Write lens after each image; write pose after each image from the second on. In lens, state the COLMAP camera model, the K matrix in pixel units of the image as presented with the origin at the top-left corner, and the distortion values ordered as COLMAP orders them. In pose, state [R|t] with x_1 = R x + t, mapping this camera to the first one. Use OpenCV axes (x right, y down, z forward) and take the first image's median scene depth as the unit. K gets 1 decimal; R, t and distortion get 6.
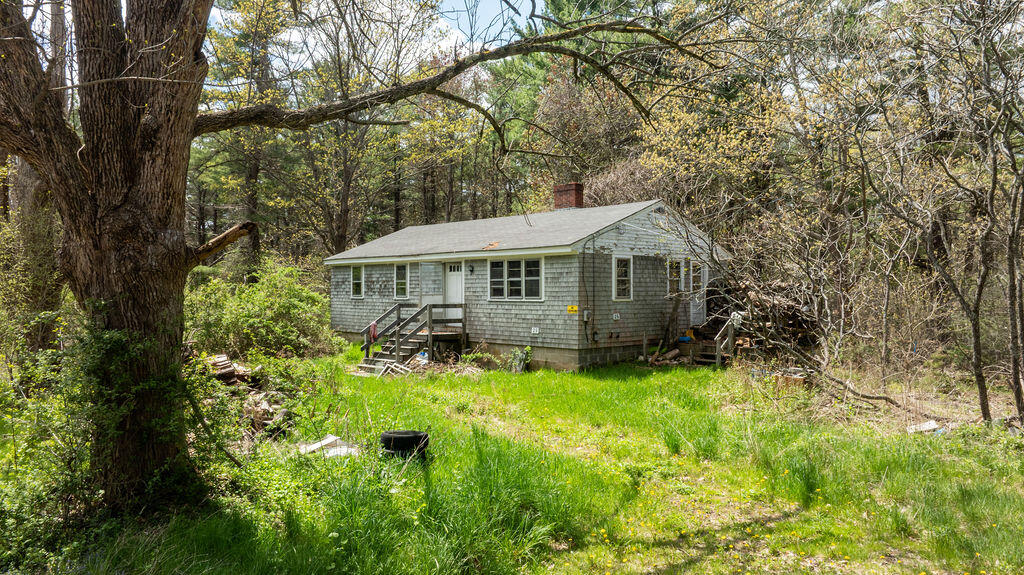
lens RADIAL K [[780.5, 0, 512.0], [0, 780.5, 287.5], [0, 0, 1]] dist [-0.077759, 0.113131]
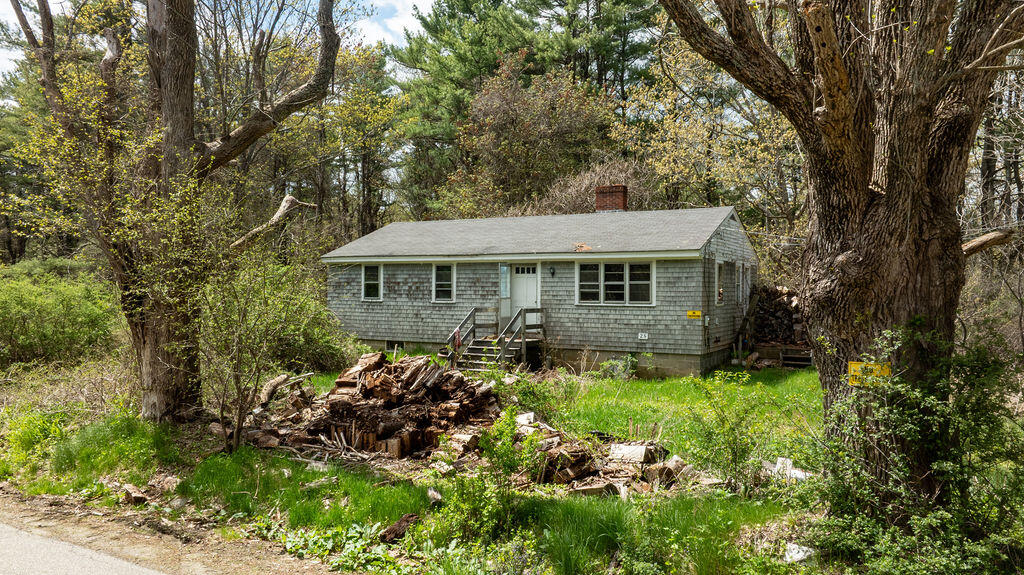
lens RADIAL K [[780.5, 0, 512.0], [0, 780.5, 287.5], [0, 0, 1]] dist [-0.077759, 0.113131]
pose [[0.949974, 0.007375, 0.312242, -0.411814], [-0.007946, 0.999968, 0.000557, -0.004587], [-0.312228, -0.003010, 0.950002, 0.122156]]
